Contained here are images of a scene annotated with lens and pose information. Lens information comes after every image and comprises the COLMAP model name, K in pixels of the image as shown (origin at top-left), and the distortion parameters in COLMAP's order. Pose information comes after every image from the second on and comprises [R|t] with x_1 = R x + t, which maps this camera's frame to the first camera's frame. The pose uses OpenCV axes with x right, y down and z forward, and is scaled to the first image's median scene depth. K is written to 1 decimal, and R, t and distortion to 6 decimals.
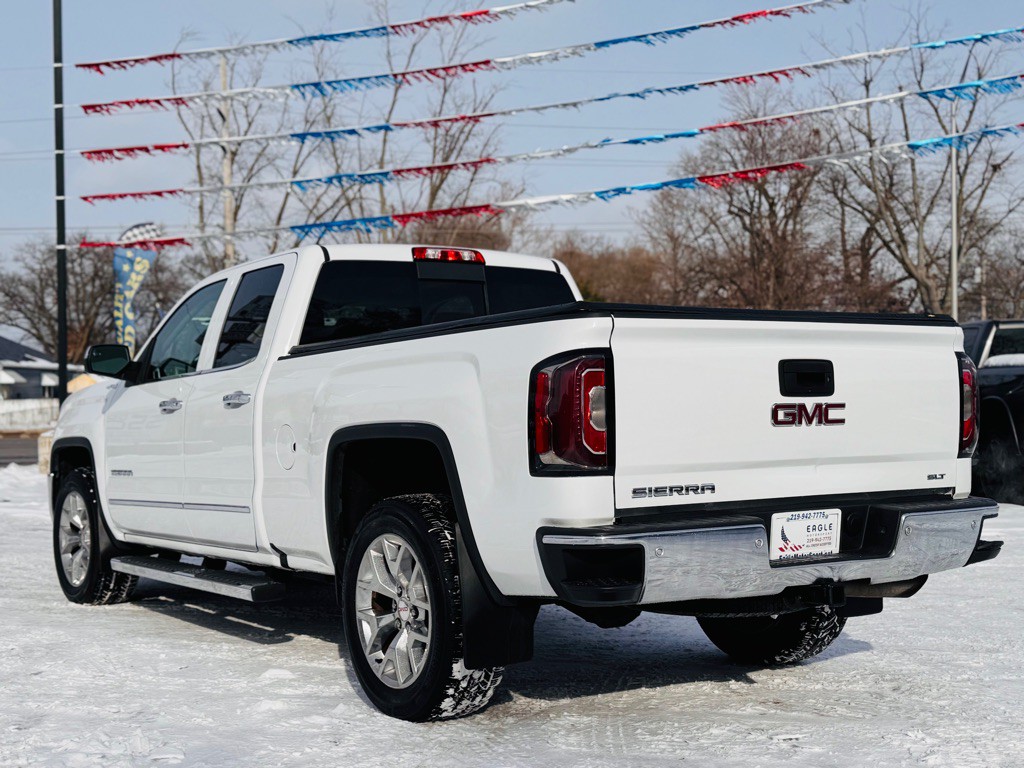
lens RADIAL K [[1393.3, 0, 528.8], [0, 1393.3, 403.7], [0, 0, 1]] dist [0.230501, -0.512569]
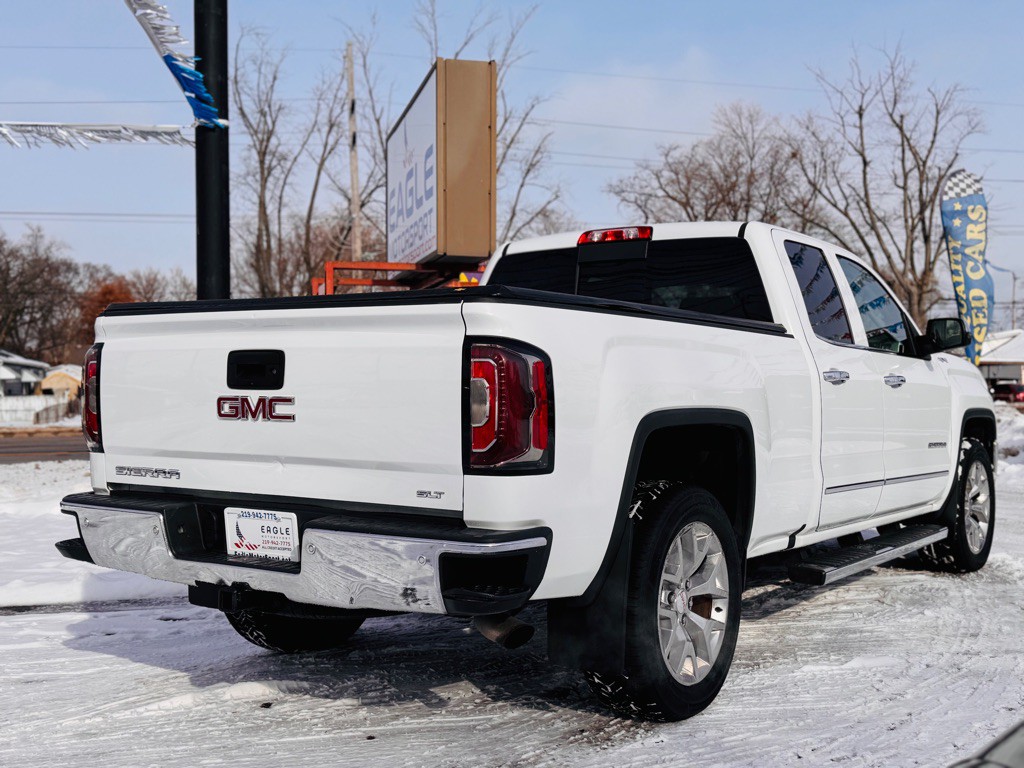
lens RADIAL K [[1210.7, 0, 488.5], [0, 1210.7, 409.4], [0, 0, 1]] dist [0.269412, -0.586493]
pose [[0.320258, 0.043620, -0.946326, 0.984825], [-0.004513, 0.998998, 0.044521, -0.027759], [0.947320, -0.009988, 0.320134, 0.848078]]
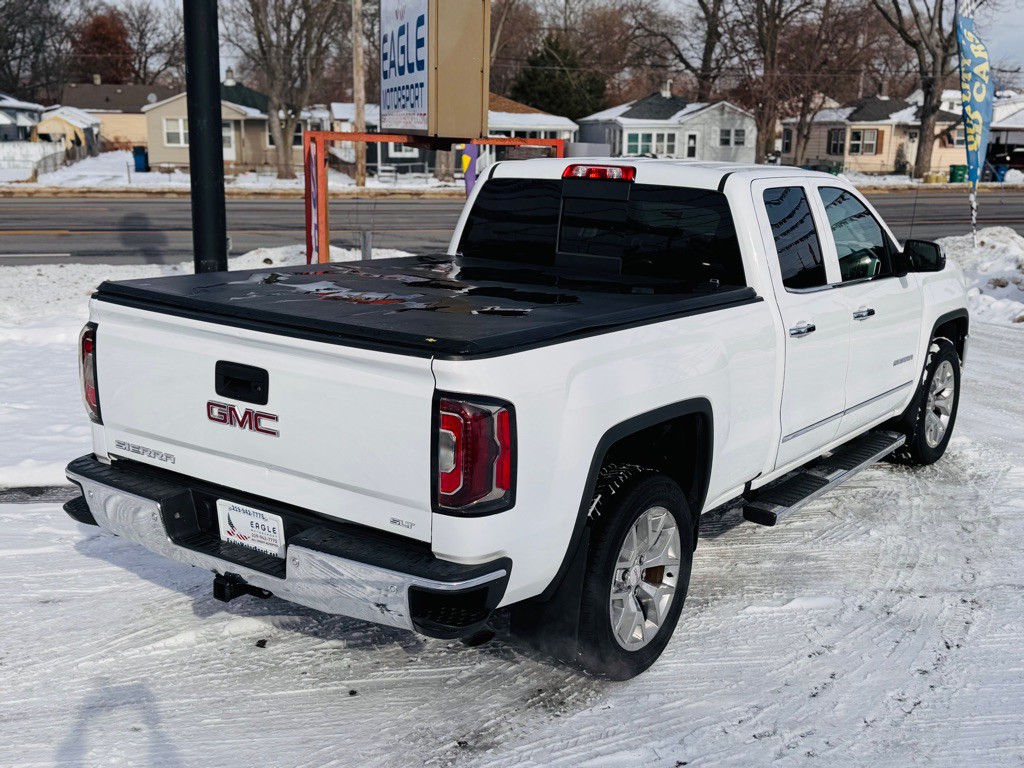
lens RADIAL K [[1210.7, 0, 488.5], [0, 1210.7, 409.4], [0, 0, 1]] dist [0.269412, -0.586493]
pose [[0.312612, 0.249726, -0.916466, 1.018874], [-0.023687, 0.966572, 0.255300, -0.218557], [0.949586, -0.058102, 0.308077, 0.859094]]
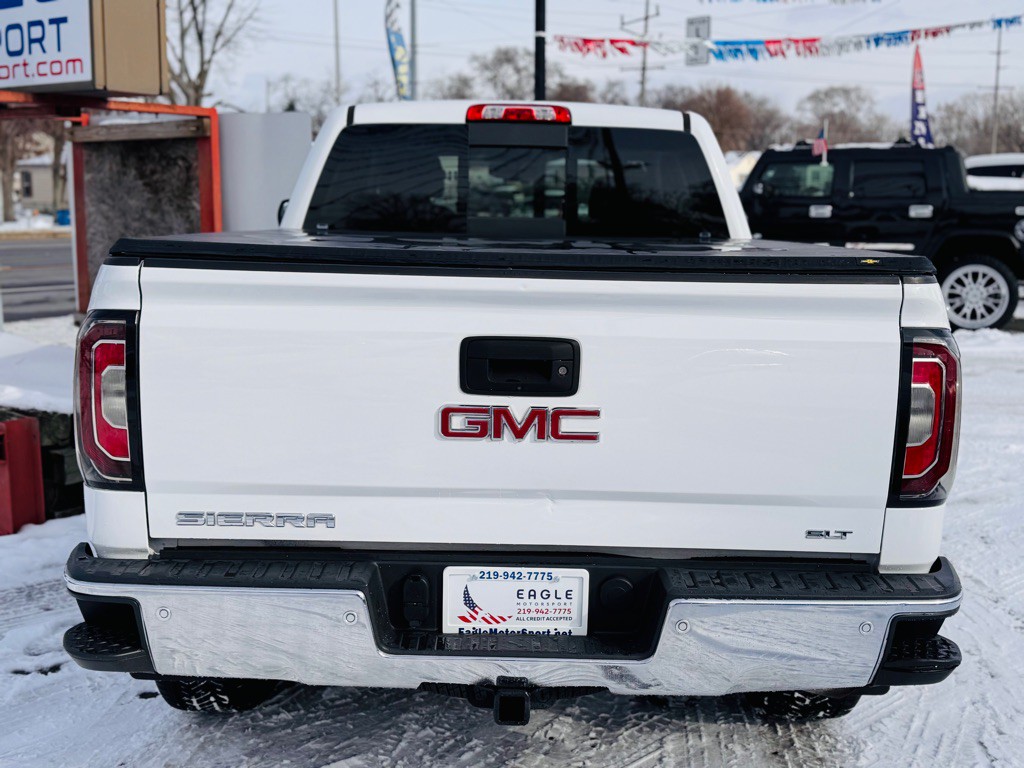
lens RADIAL K [[1294.0, 0, 511.8], [0, 1294.0, 383.4], [0, 0, 1]] dist [0.118062, -0.033178]
pose [[0.819583, 0.123147, -0.559569, 0.501439], [-0.034494, 0.985463, 0.166354, -0.103462], [0.571921, -0.117040, 0.811916, 0.500315]]
